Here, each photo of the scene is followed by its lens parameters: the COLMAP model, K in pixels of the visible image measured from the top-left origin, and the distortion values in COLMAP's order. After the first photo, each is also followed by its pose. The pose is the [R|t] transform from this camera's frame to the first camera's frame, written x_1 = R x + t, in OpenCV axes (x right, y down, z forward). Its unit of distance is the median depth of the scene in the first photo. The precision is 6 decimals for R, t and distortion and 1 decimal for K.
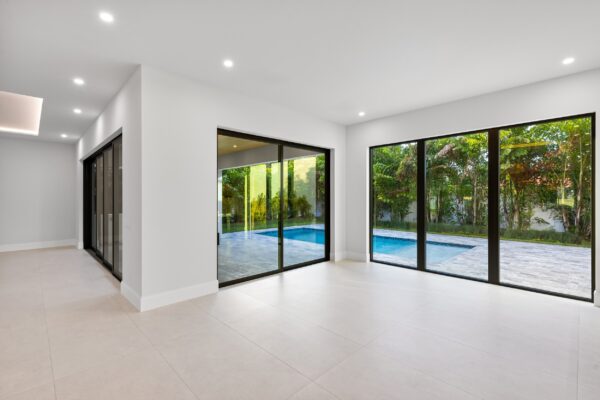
lens RADIAL K [[275.5, 0, 300.1], [0, 275.5, 196.9], [0, 0, 1]] dist [0.001025, 0.000022]
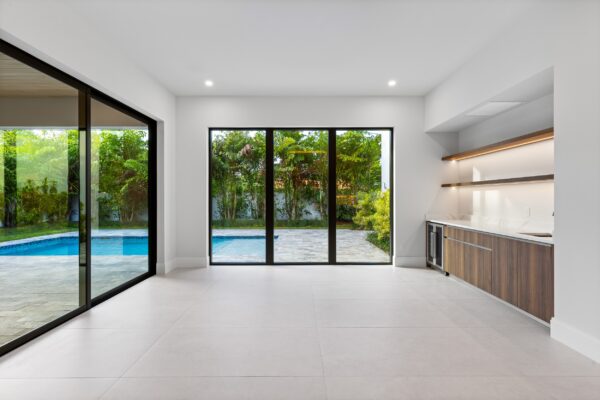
lens RADIAL K [[271.7, 0, 300.0], [0, 271.7, 200.0], [0, 0, 1]] dist [0.000817, -0.000080]
pose [[0.695640, -0.006368, 0.718362, -0.089176], [-0.001911, 0.999941, 0.010715, 0.016383], [-0.718388, -0.008827, 0.695587, 0.142360]]
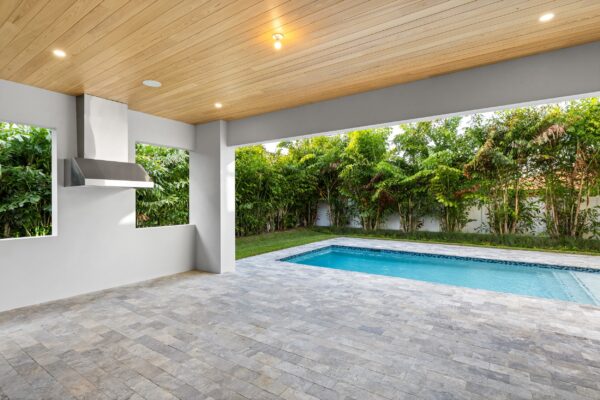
lens RADIAL K [[299.2, 0, 300.0], [0, 299.2, 200.0], [0, 0, 1]] dist [-0.002600, -0.000374]
pose [[0.979915, 0.001520, 0.199408, -0.312816], [-0.001732, 0.999998, 0.000888, 0.004174], [-0.199406, -0.001215, 0.979916, 0.455267]]
